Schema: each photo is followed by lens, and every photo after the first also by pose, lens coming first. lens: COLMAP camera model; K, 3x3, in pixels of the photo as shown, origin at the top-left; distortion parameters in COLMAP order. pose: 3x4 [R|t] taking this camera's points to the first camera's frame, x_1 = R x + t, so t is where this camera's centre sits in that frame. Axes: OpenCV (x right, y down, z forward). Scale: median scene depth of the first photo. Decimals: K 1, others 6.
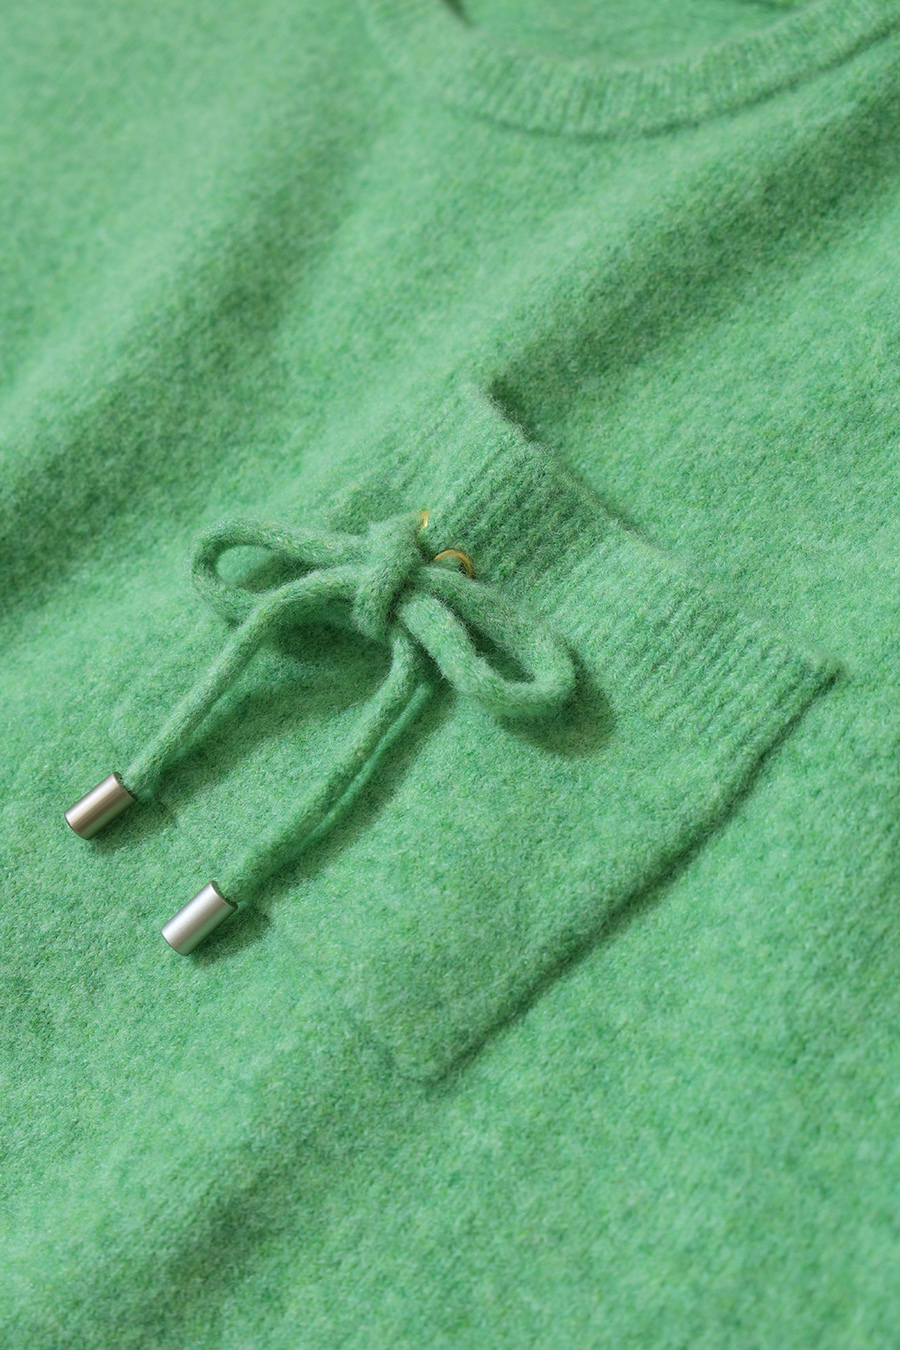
lens RADIAL K [[1889.4, 0, 450.0], [0, 1889.4, 675.0], [0, 0, 1]] dist [0.004903, -0.077641]
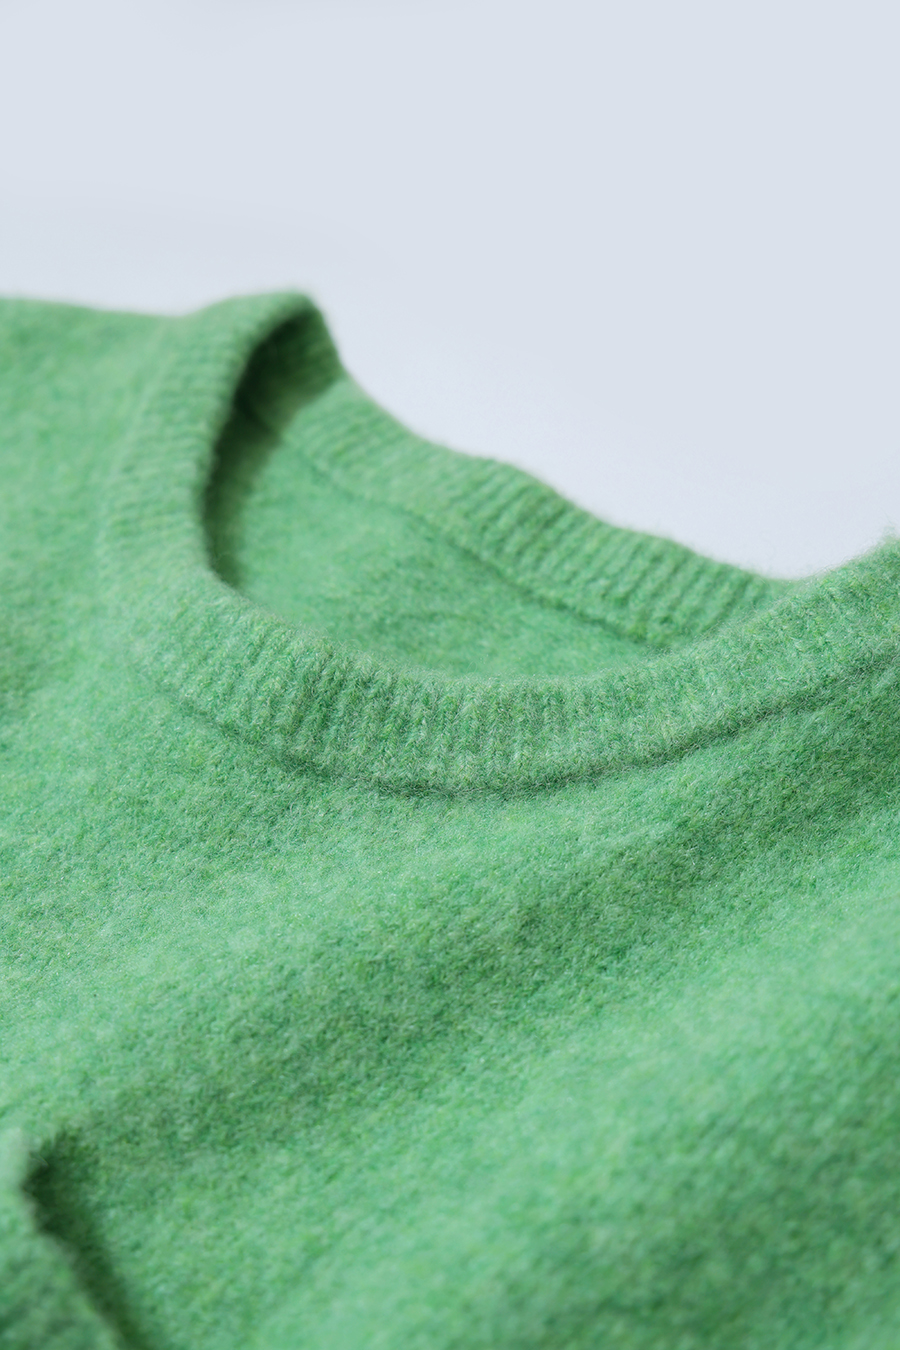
lens RADIAL K [[1966.7, 0, 450.0], [0, 1966.7, 675.0], [0, 0, 1]] dist [-0.098752, 0.001901]
pose [[0.953354, 0.277483, 0.118828, 0.029542], [-0.173898, 0.826647, -0.535178, 0.056156], [-0.246731, 0.489550, 0.836340, 0.348768]]
